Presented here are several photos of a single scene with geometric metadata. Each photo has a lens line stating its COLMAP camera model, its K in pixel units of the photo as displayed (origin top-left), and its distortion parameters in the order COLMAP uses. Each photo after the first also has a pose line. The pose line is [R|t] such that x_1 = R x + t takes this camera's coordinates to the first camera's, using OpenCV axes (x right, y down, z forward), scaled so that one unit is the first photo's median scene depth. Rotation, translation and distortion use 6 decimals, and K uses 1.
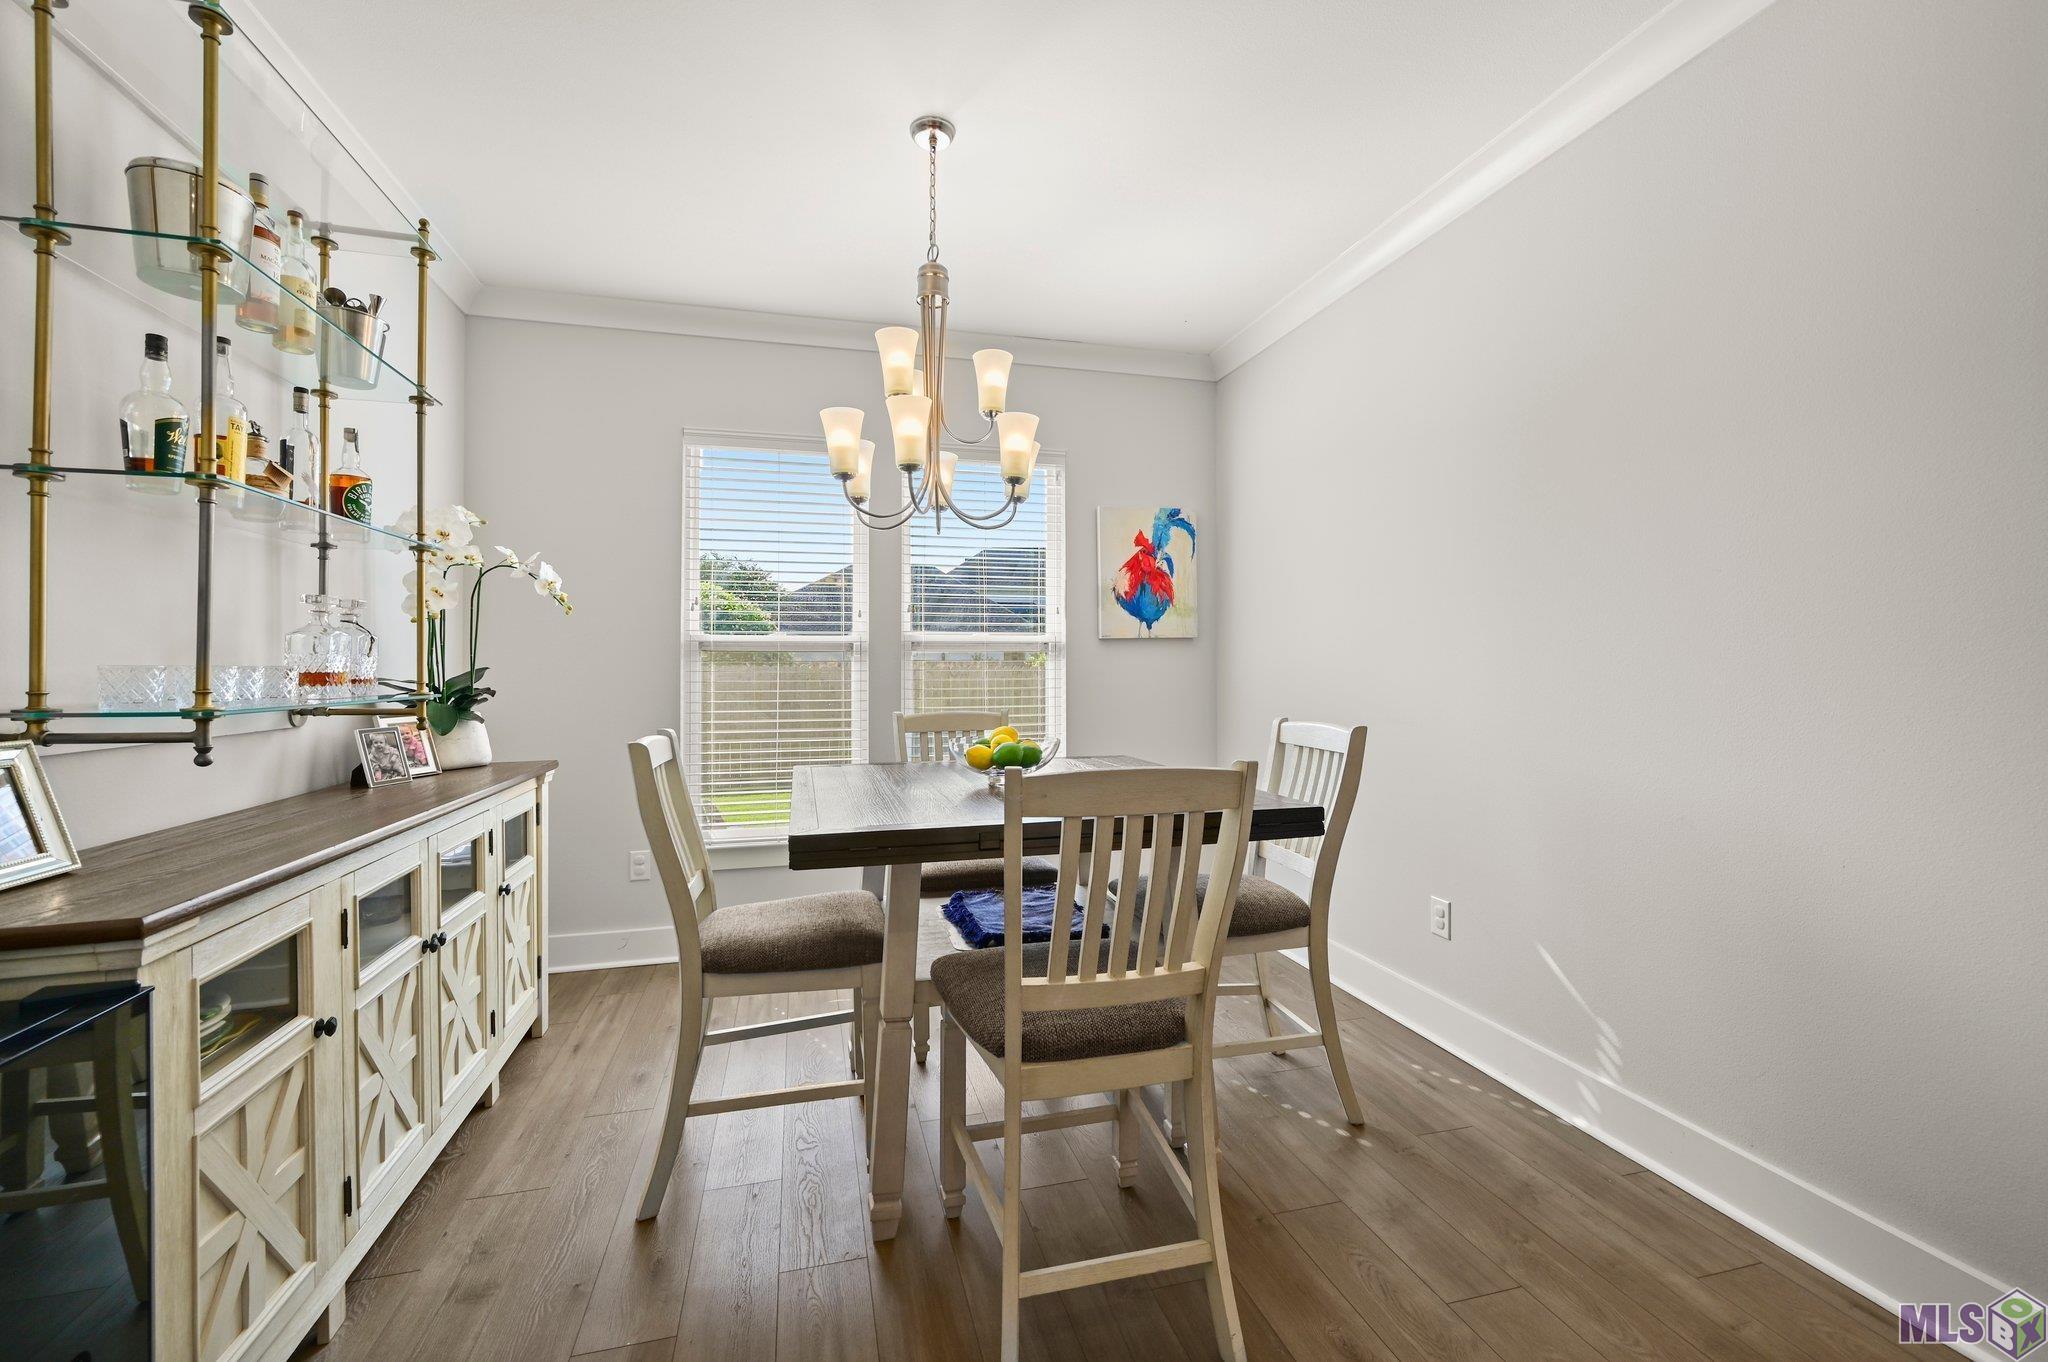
lens RADIAL K [[813.4, 0, 1007.5], [0, 813.4, 681.8], [0, 0, 1]] dist [-0.000640, -0.000181]
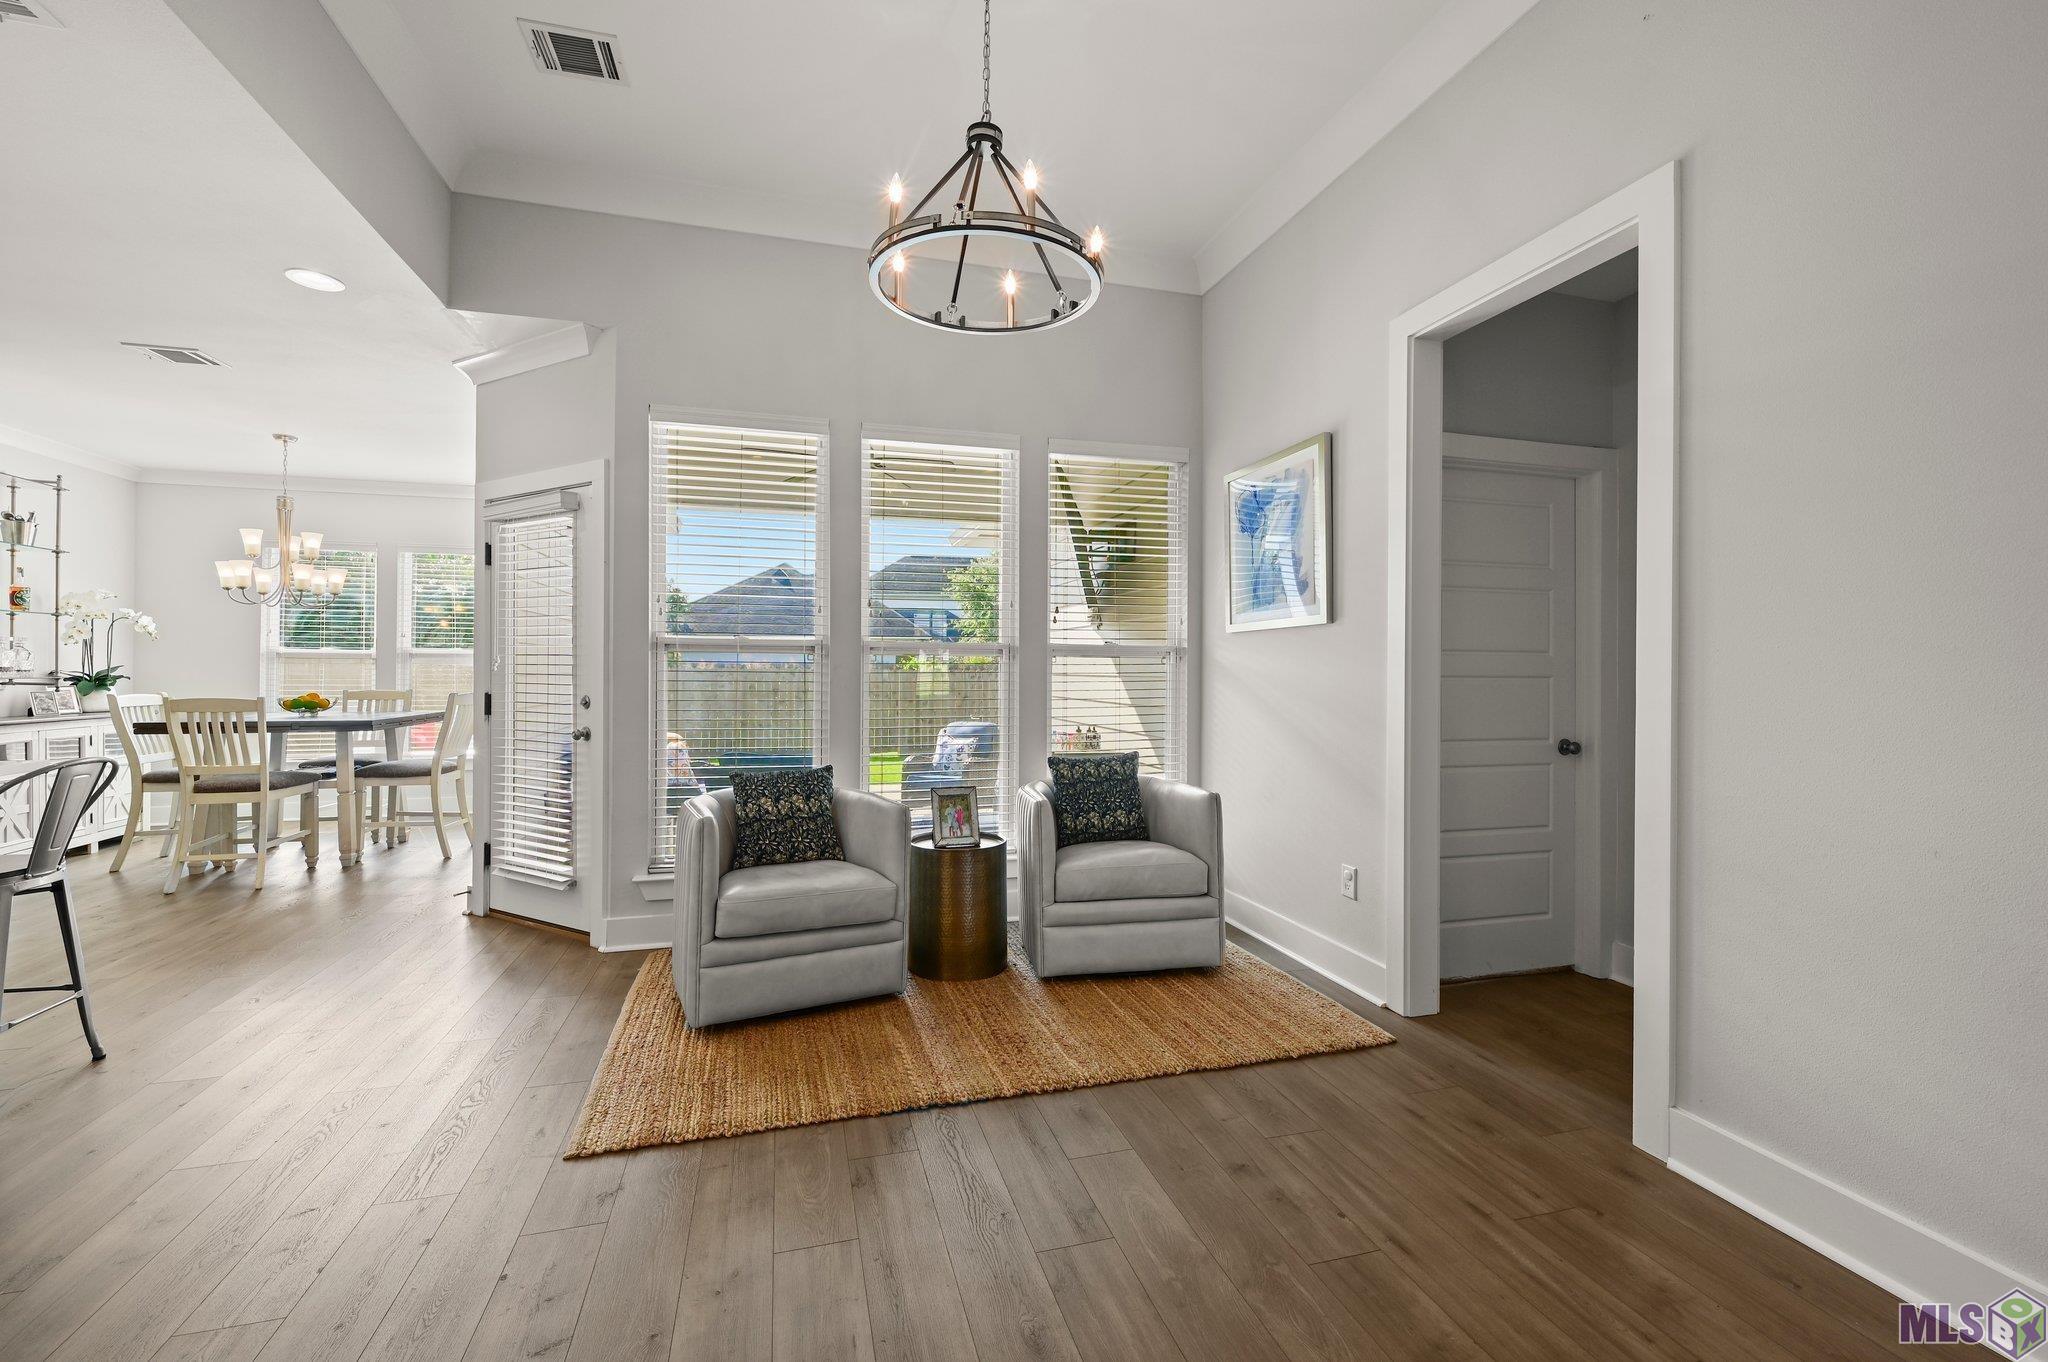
lens RADIAL K [[813.4, 0, 1007.5], [0, 813.4, 681.8], [0, 0, 1]] dist [-0.000640, -0.000181]
pose [[0.999784, 0.009366, 0.018561, 2.009102], [-0.009260, 0.999940, -0.005774, 0.019614], [-0.018614, 0.005601, 0.999811, -1.421042]]
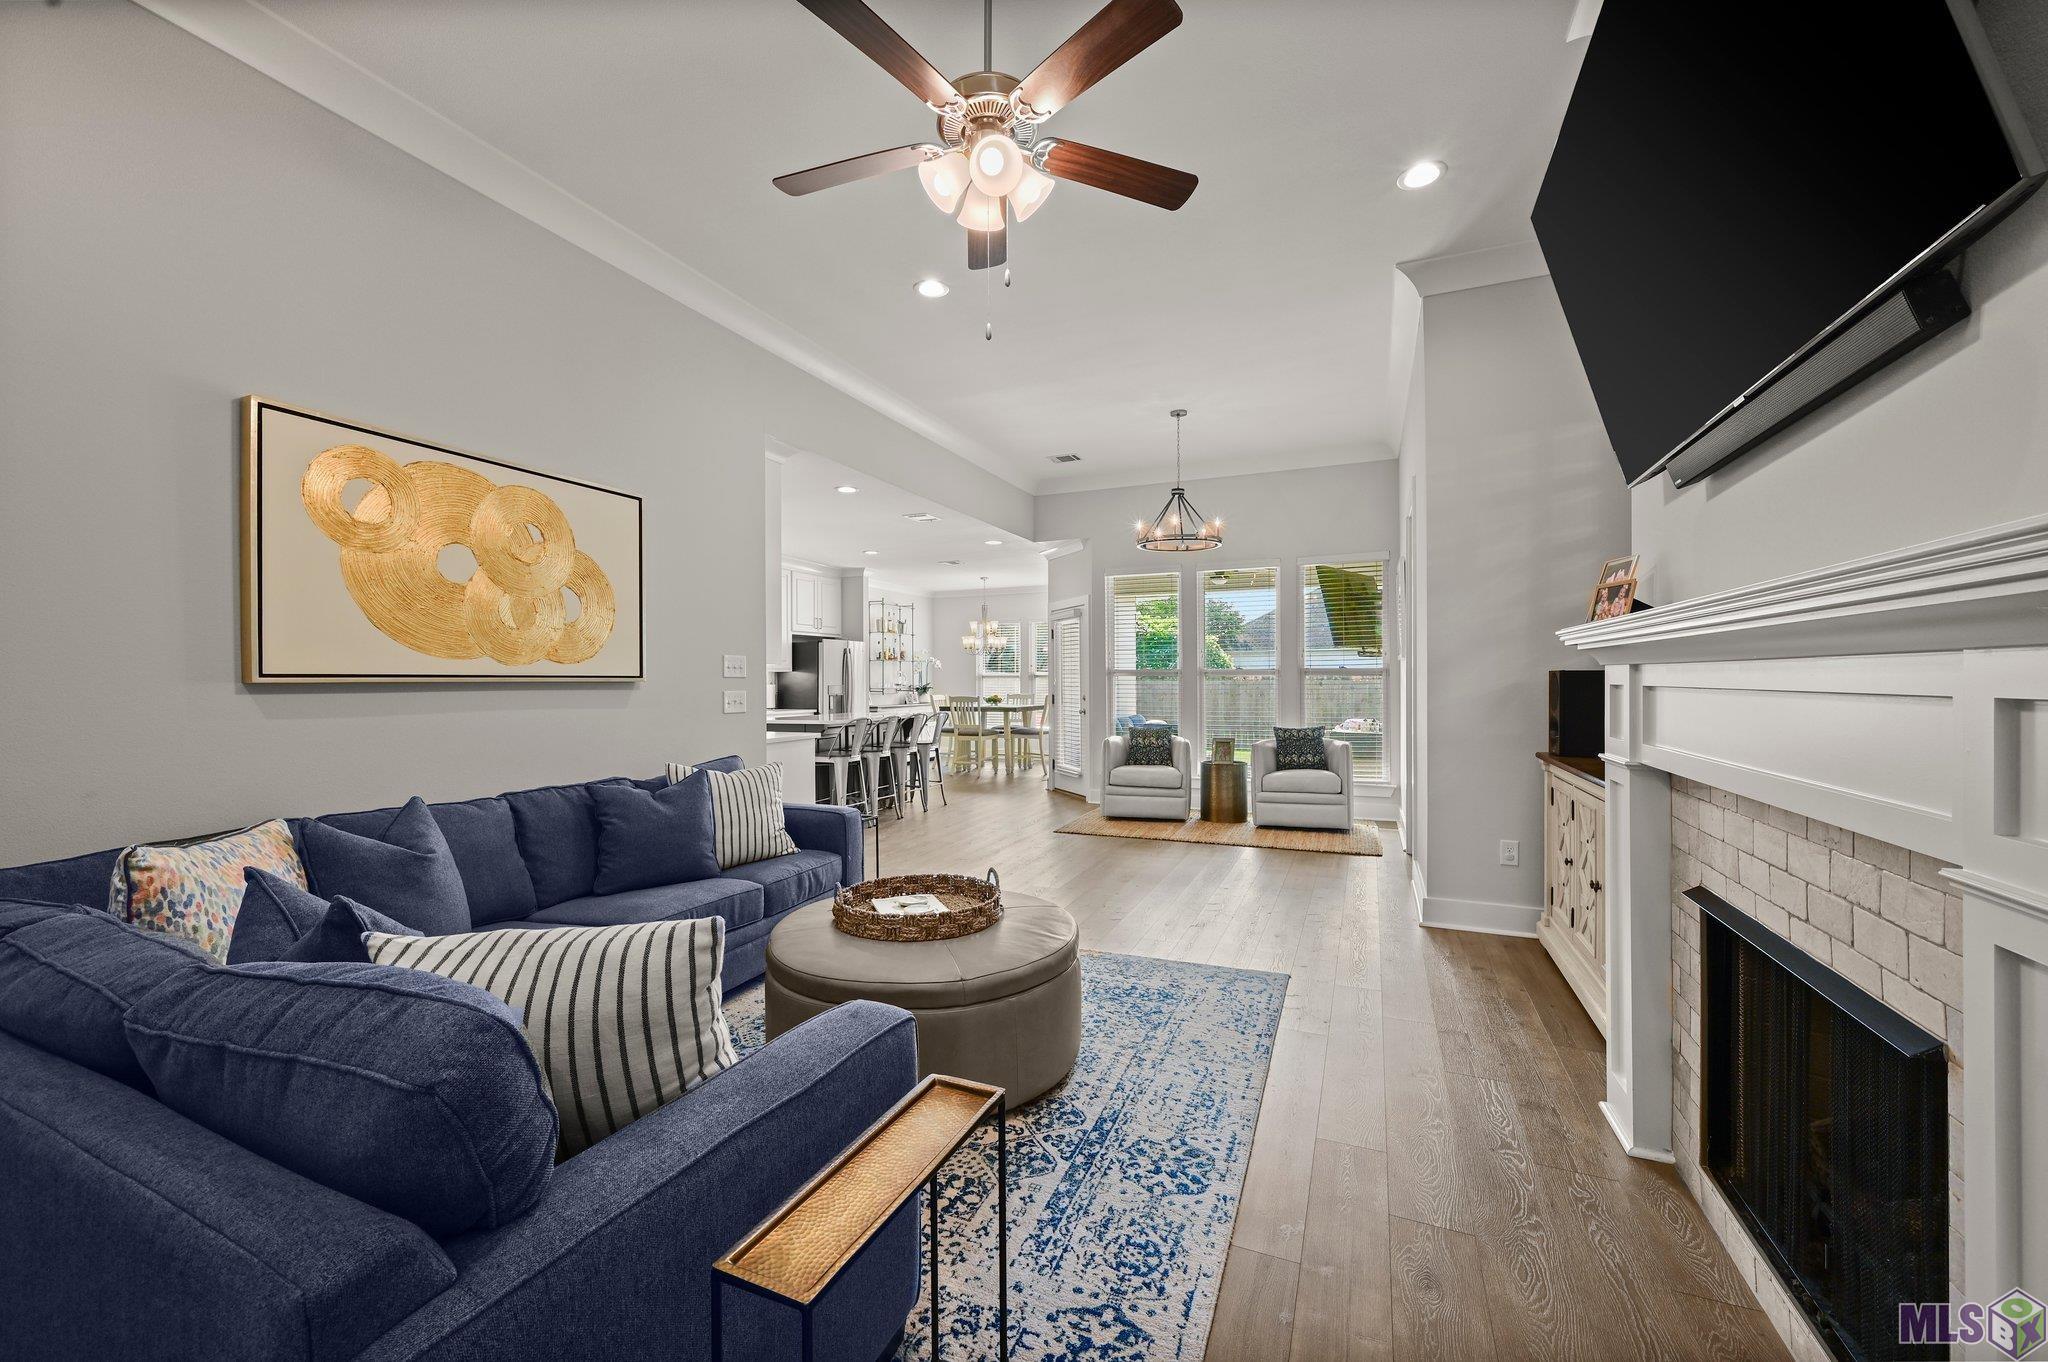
lens RADIAL K [[813.4, 0, 1007.5], [0, 813.4, 681.8], [0, 0, 1]] dist [-0.000640, -0.000181]
pose [[0.781439, -0.003329, -0.623973, 3.288728], [0.000536, 0.999989, -0.004663, 0.001298], [0.623982, 0.003310, 0.781432, -2.975456]]
